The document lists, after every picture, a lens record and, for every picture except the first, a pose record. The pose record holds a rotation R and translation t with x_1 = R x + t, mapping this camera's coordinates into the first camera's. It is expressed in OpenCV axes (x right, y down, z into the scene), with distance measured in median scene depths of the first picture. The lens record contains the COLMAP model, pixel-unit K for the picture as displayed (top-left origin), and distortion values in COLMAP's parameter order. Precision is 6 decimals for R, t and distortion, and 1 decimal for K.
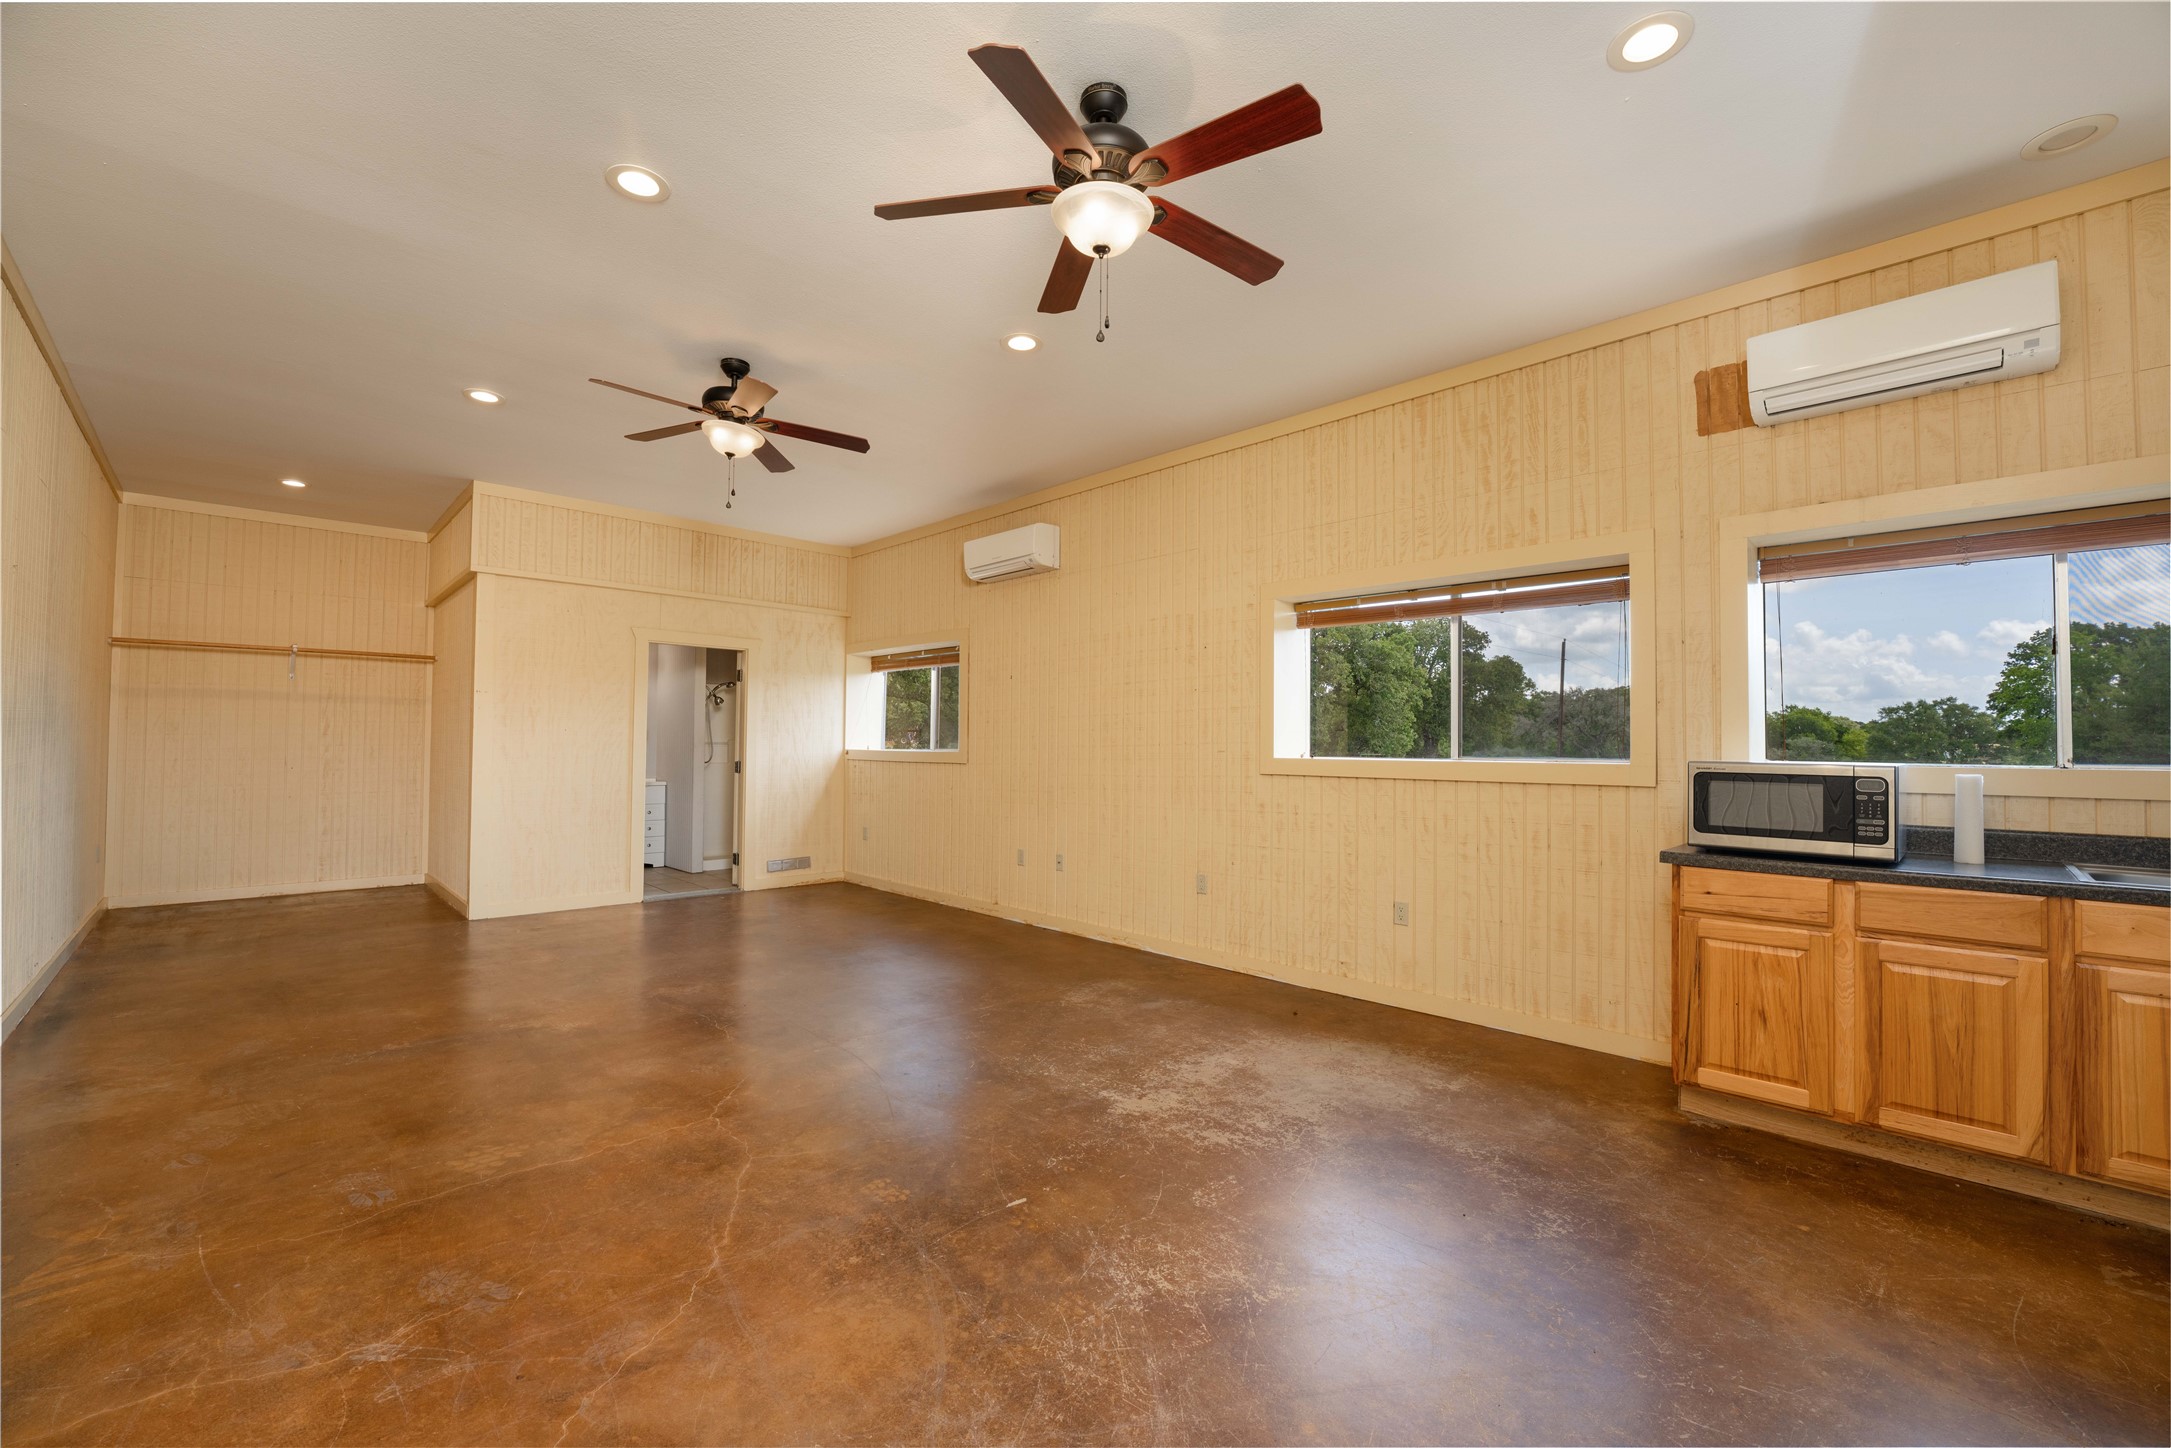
lens RADIAL K [[887.3, 0, 1075.0], [0, 887.3, 727.9], [0, 0, 1]] dist [-0.024362, 0.002185]
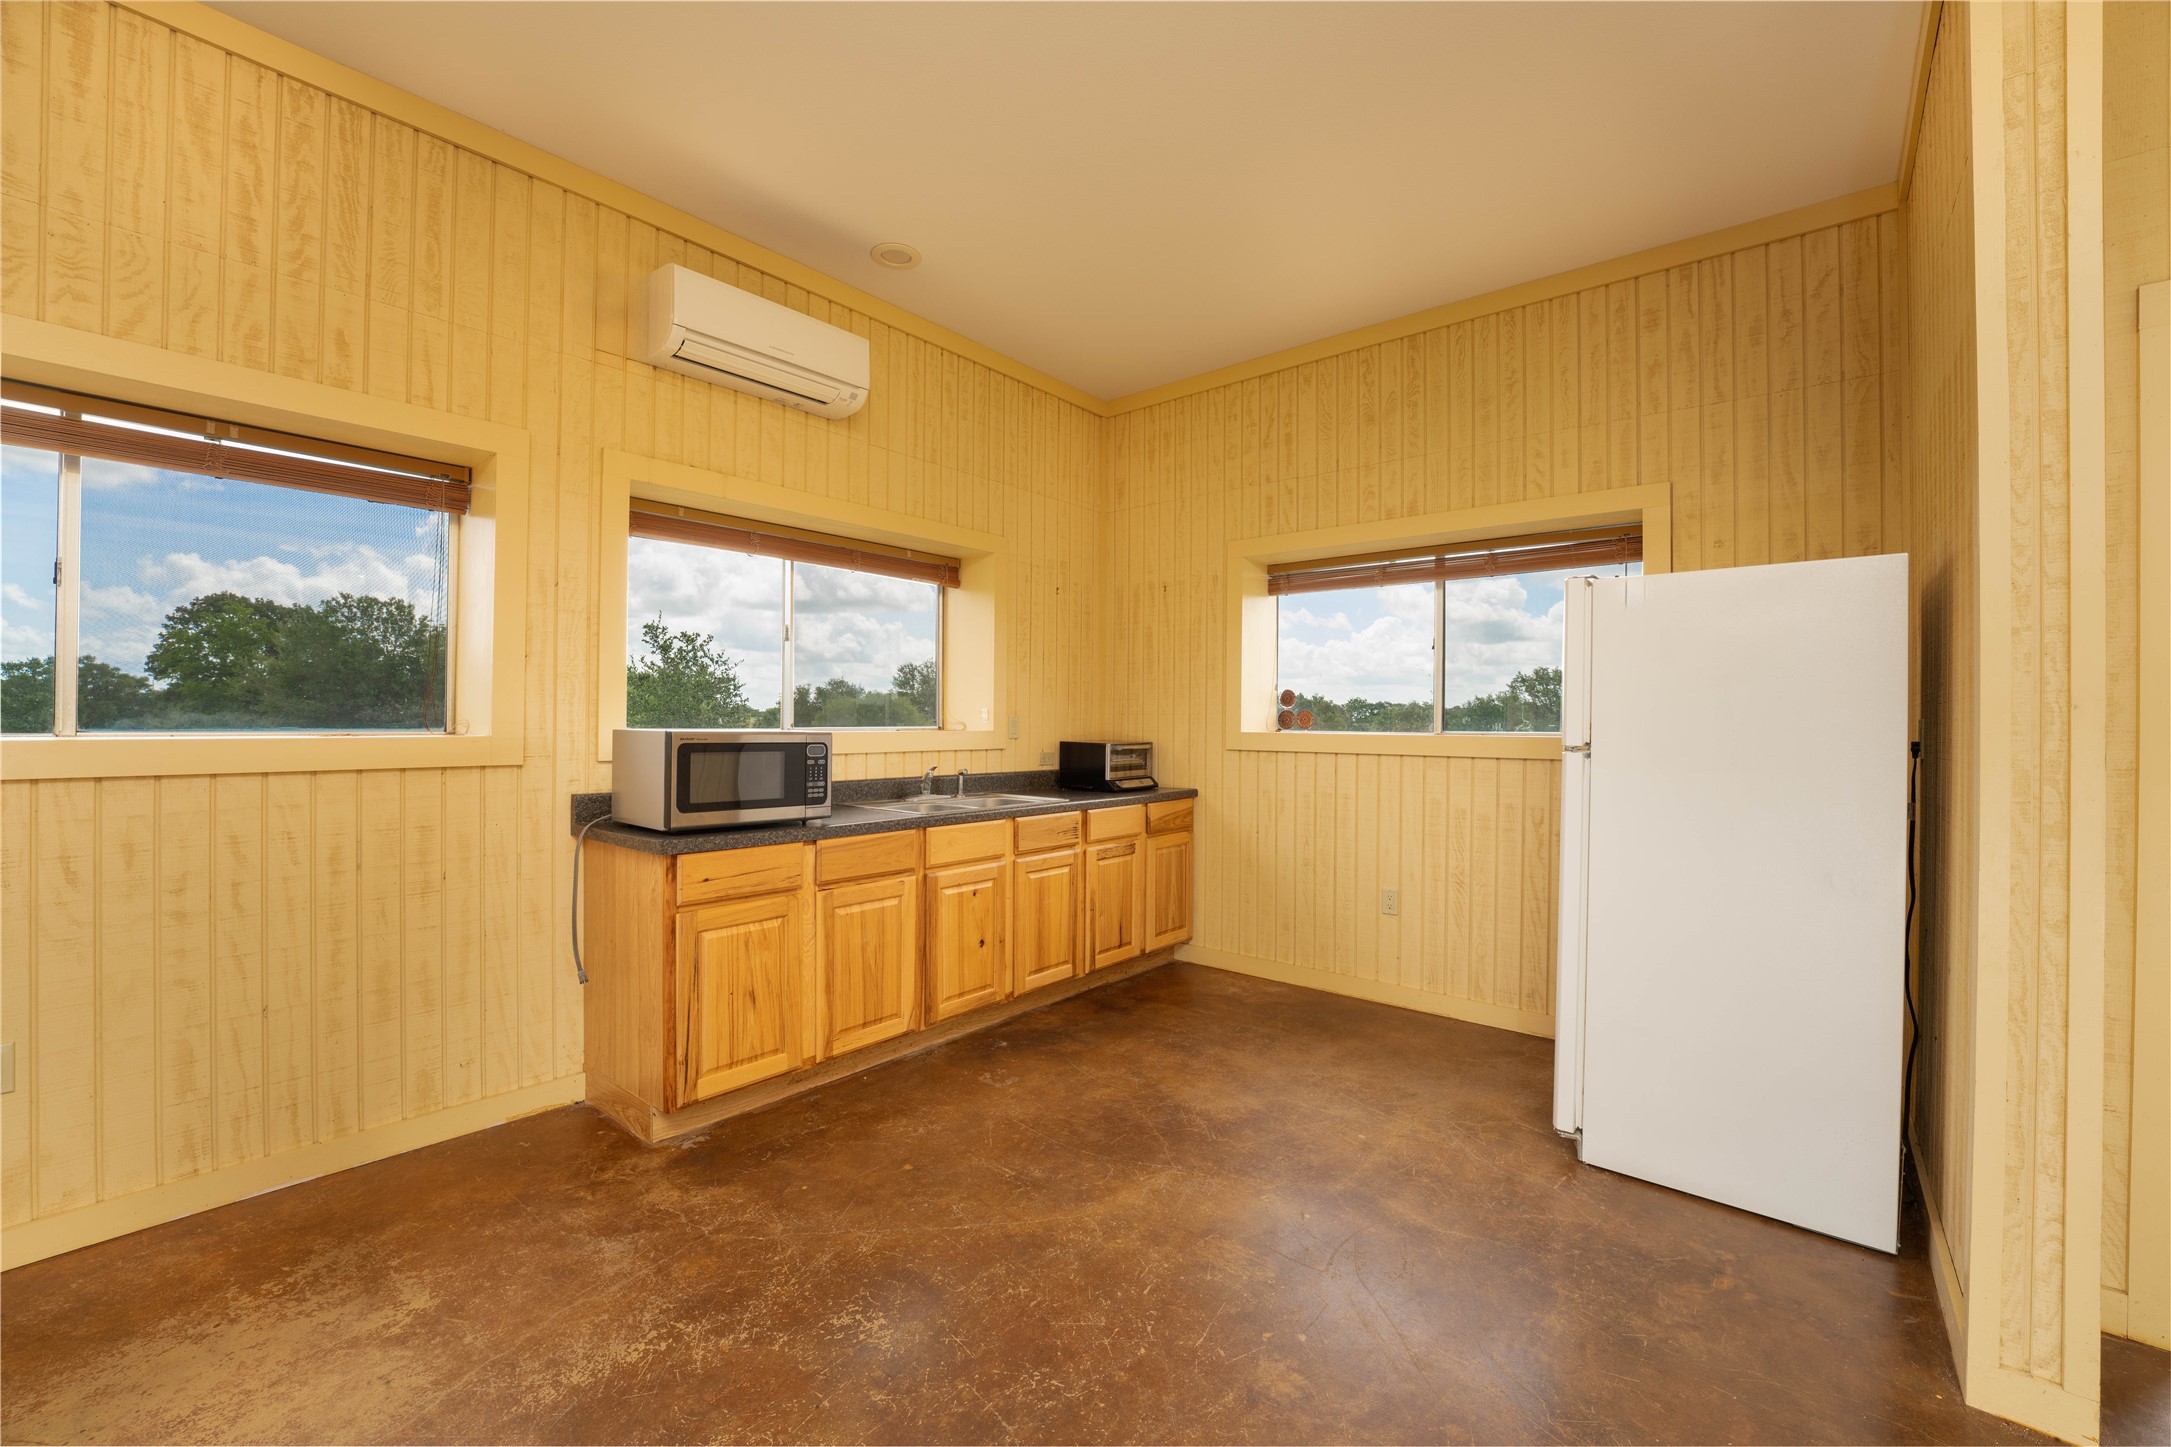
lens RADIAL K [[887.3, 0, 1074.6], [0, 887.3, 723.0], [0, 0, 1]] dist [-0.024362, 0.002185]
pose [[-0.101480, -0.010353, 0.994784, -0.167289], [-0.027229, 0.999600, 0.007625, 0.011222], [-0.994465, -0.026313, -0.101722, 0.610545]]
